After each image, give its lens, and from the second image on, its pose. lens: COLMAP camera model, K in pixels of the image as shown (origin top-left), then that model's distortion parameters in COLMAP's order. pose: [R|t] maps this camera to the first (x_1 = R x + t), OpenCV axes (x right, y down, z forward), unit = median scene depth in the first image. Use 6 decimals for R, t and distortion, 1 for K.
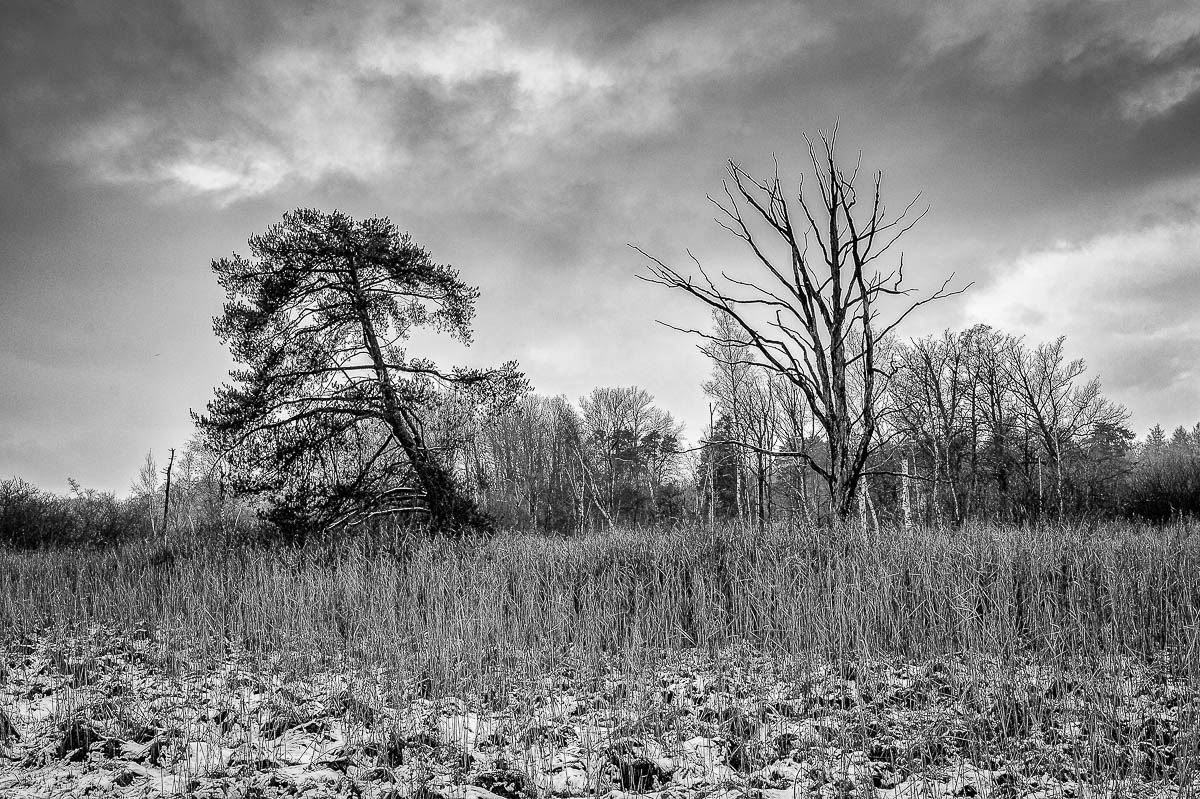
lens RADIAL K [[1182.9, 0, 600.0], [0, 1182.9, 399.5], [0, 0, 1]] dist [0.018294, -0.022049]
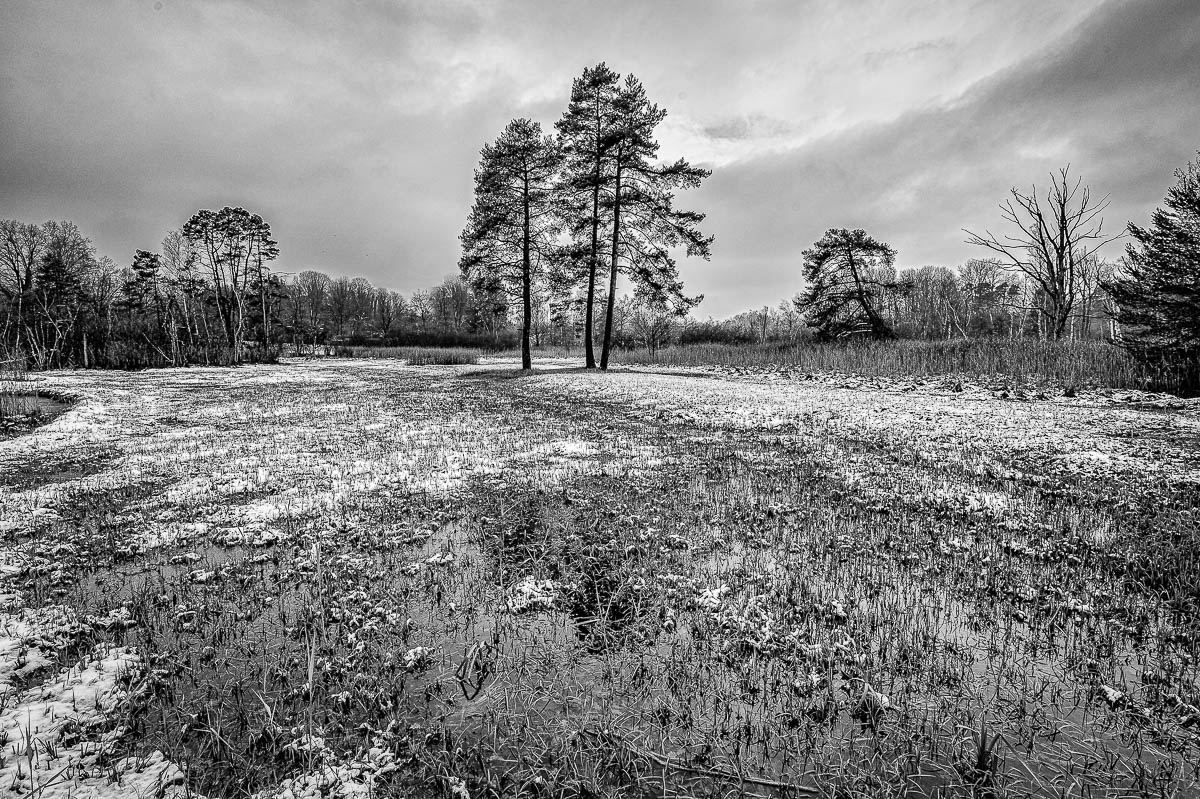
lens RADIAL K [[609.6, 0, 599.7], [0, 609.6, 401.8], [0, 0, 1]] dist [-0.003744, -0.001029]
pose [[0.851651, 0.058241, -0.520863, 0.064680], [0.055067, 0.978363, 0.199435, -0.069135], [0.521208, -0.198531, 0.830017, -0.584800]]
